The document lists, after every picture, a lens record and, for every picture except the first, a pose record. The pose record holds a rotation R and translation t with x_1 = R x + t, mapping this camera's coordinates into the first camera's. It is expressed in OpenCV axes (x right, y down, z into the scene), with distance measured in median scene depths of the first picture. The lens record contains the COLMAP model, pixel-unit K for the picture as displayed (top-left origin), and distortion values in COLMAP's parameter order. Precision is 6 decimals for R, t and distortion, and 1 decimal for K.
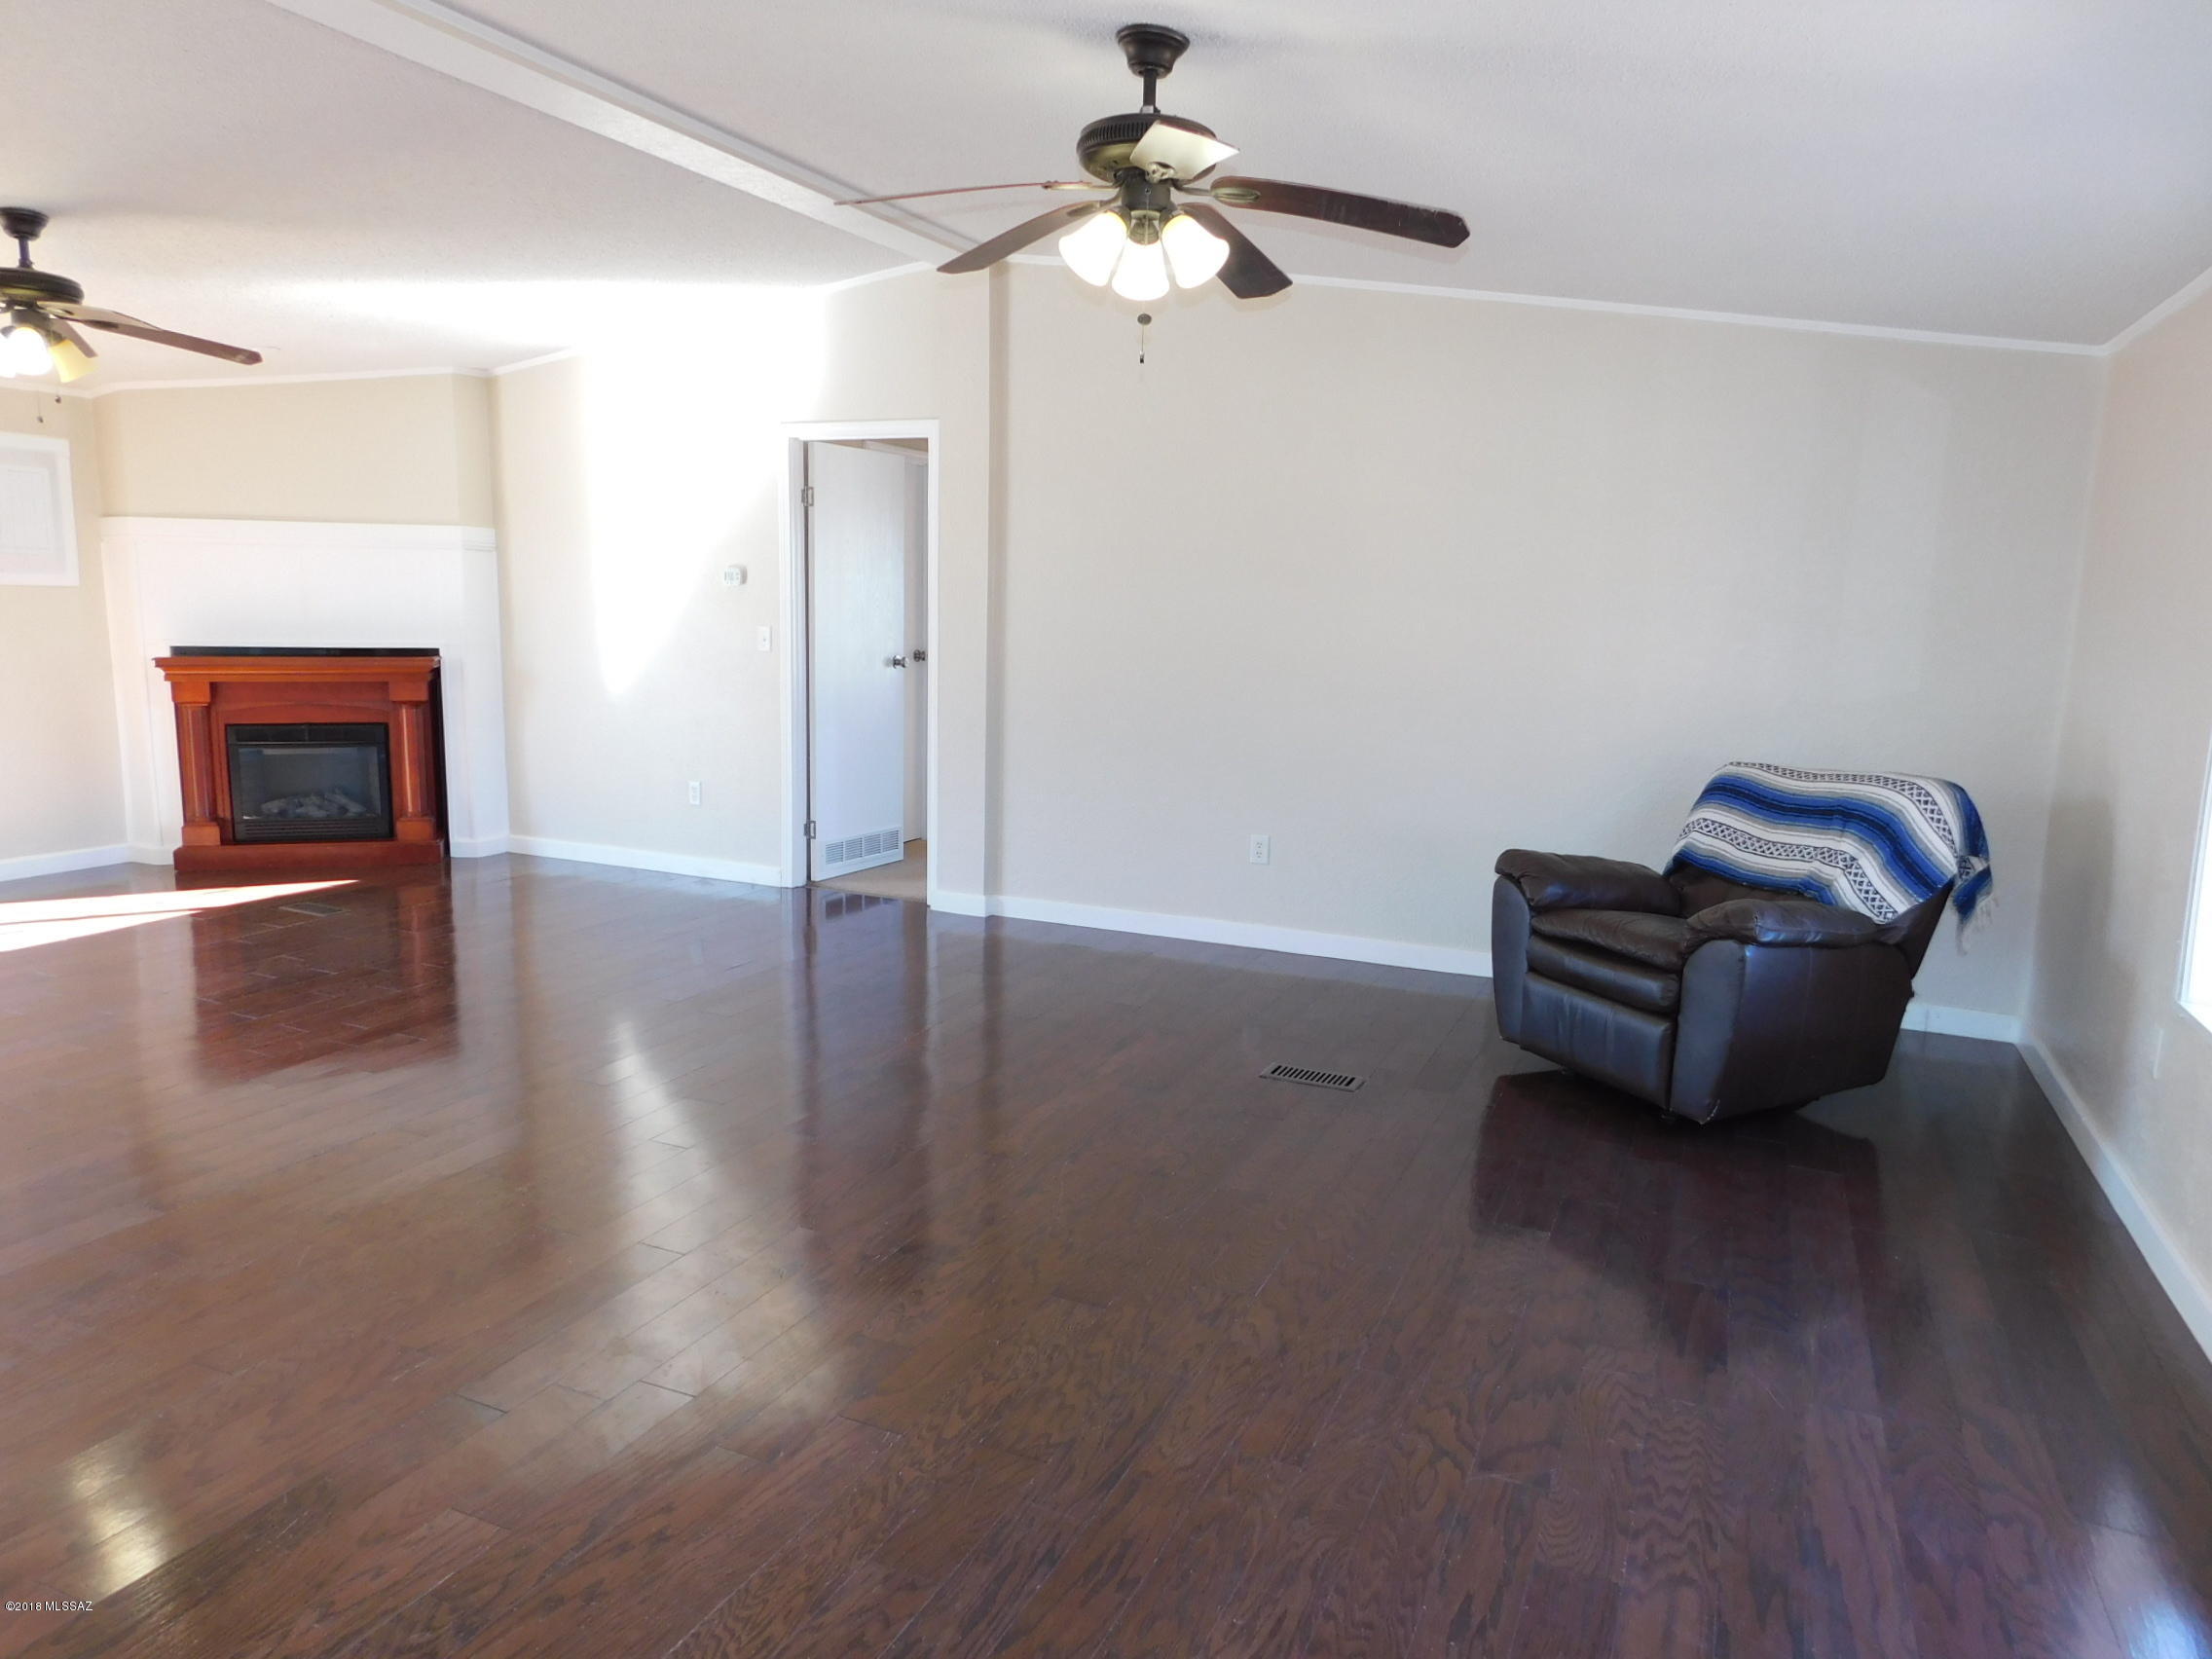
lens RADIAL K [[1464.2, 0, 1095.3], [0, 1464.2, 833.0], [0, 0, 1]] dist [-0.021290, 0.006565]
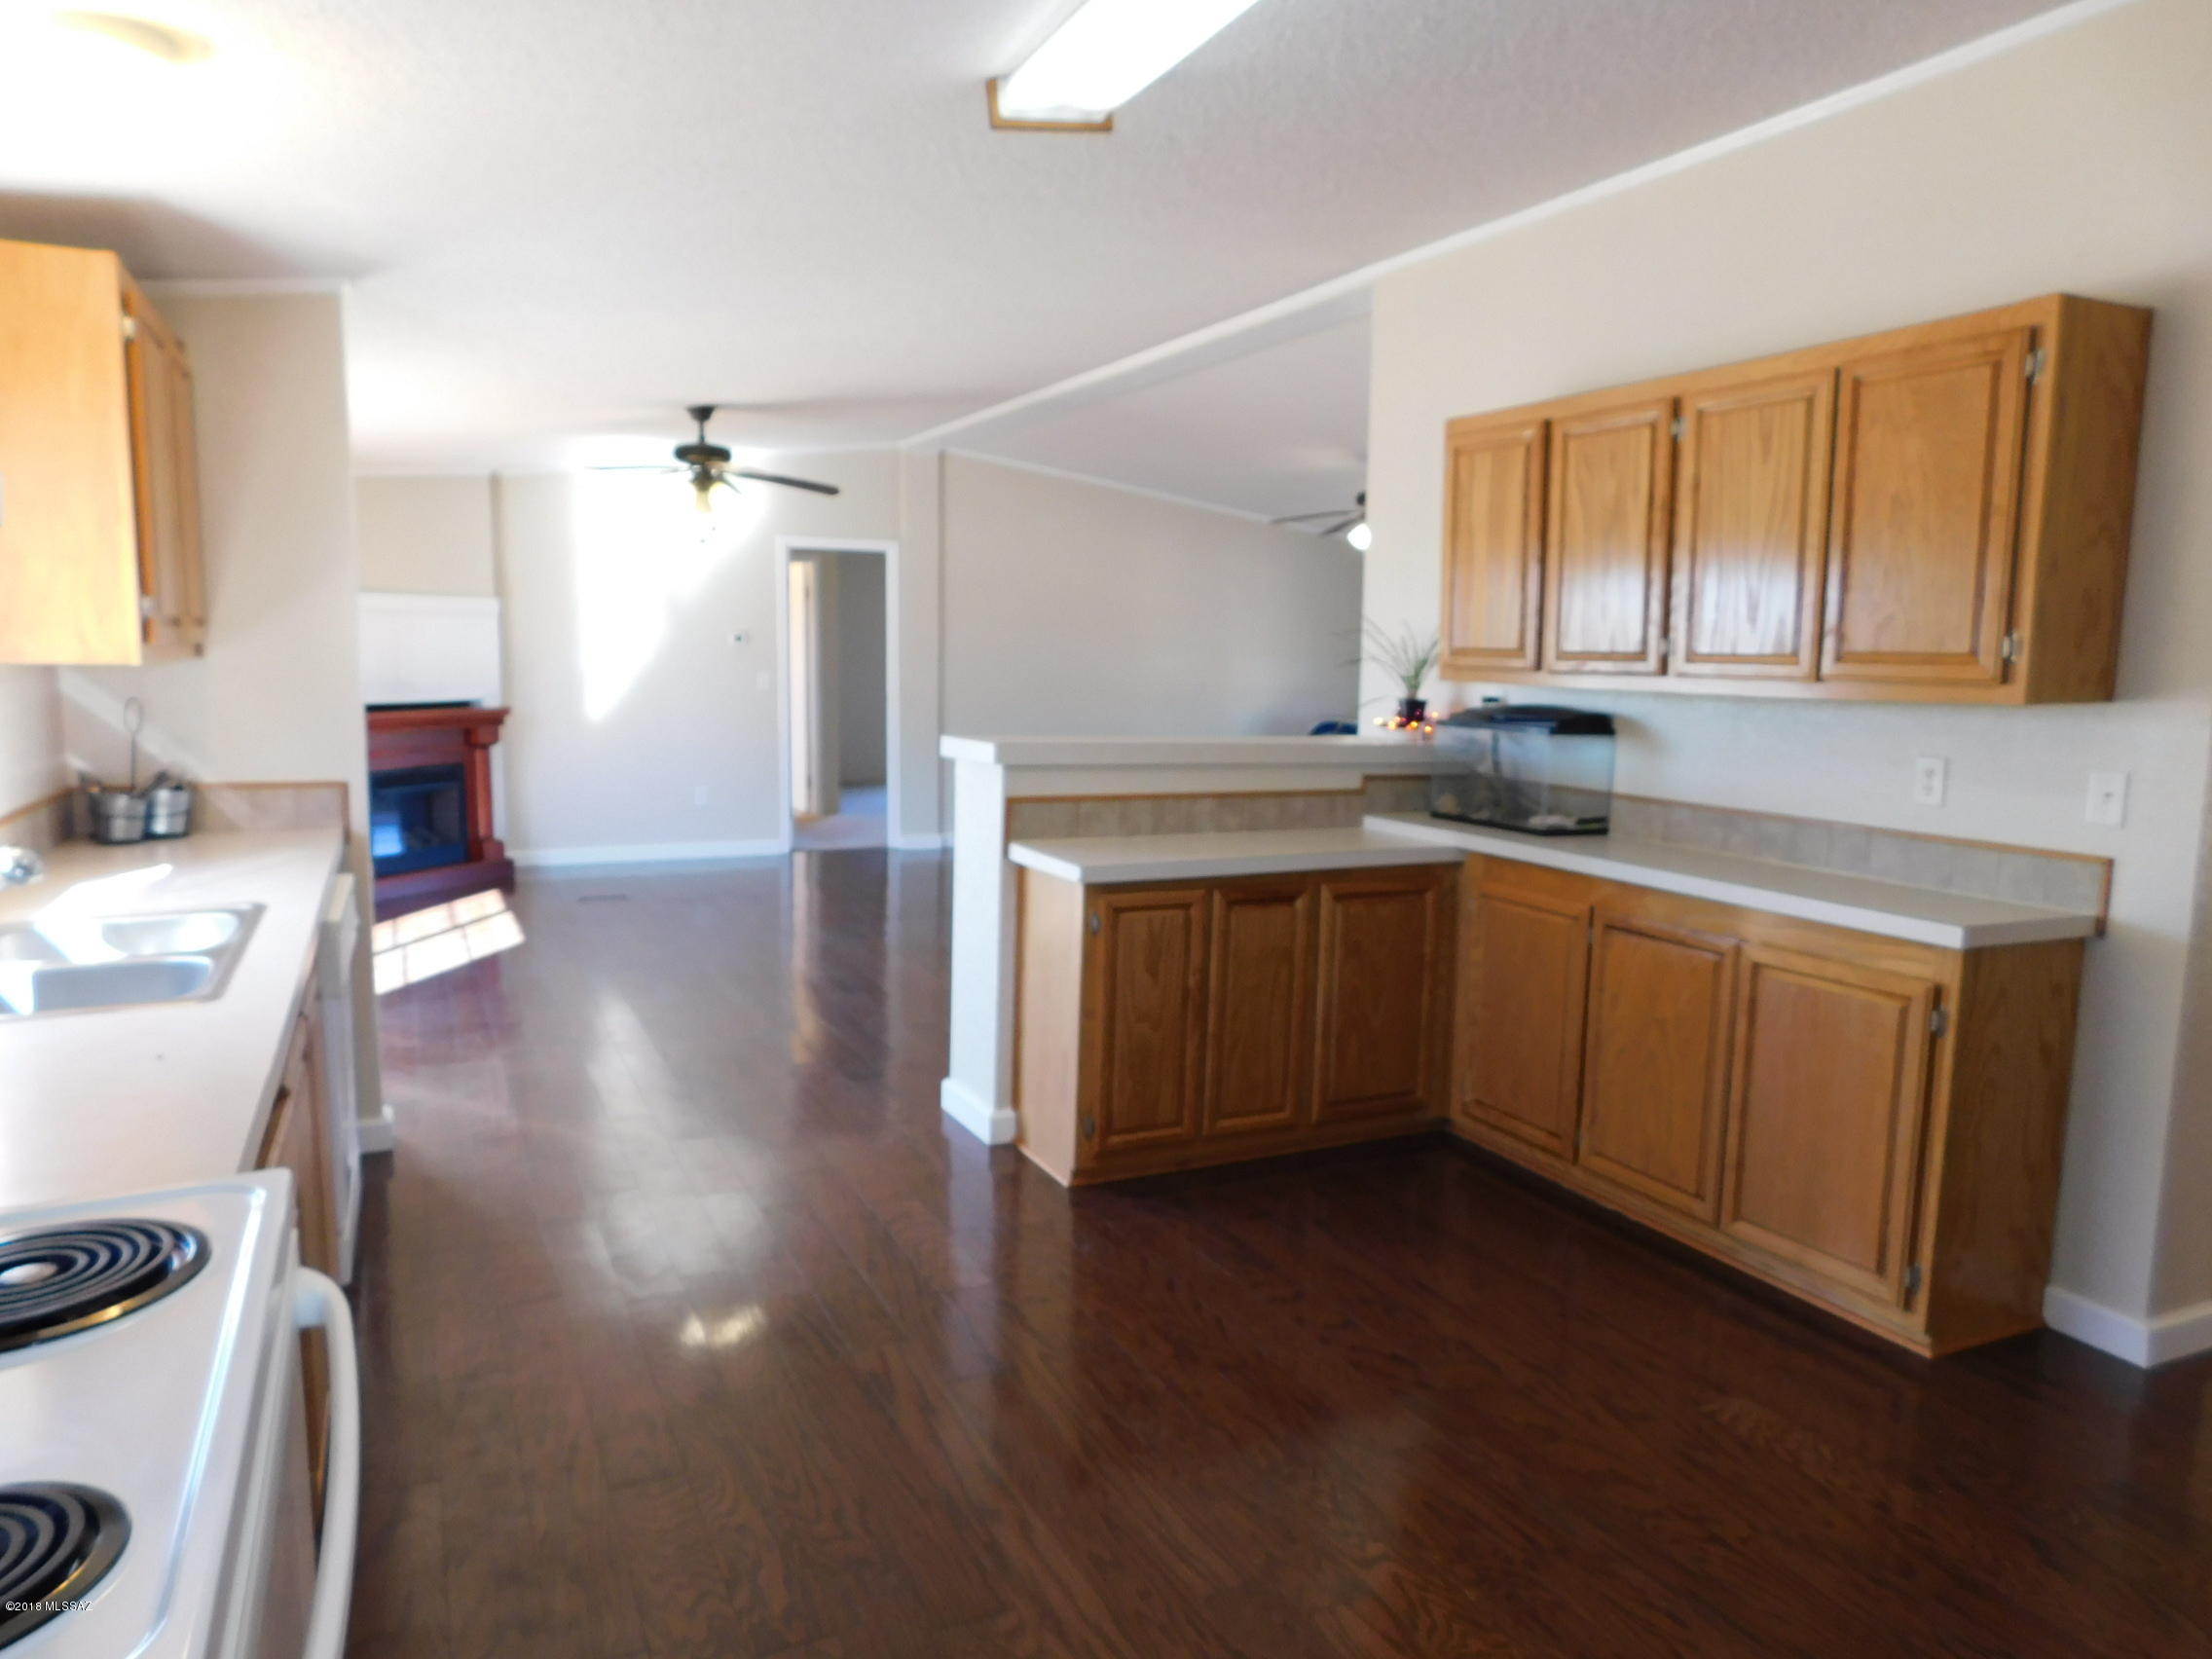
lens RADIAL K [[1464.2, 0, 1095.3], [0, 1464.2, 833.0], [0, 0, 1]] dist [-0.021290, 0.006565]
pose [[0.651719, -0.106312, 0.750973, -1.343593], [0.128462, 0.991295, 0.028850, 0.018623], [-0.747502, 0.077669, 0.659703, -0.221969]]
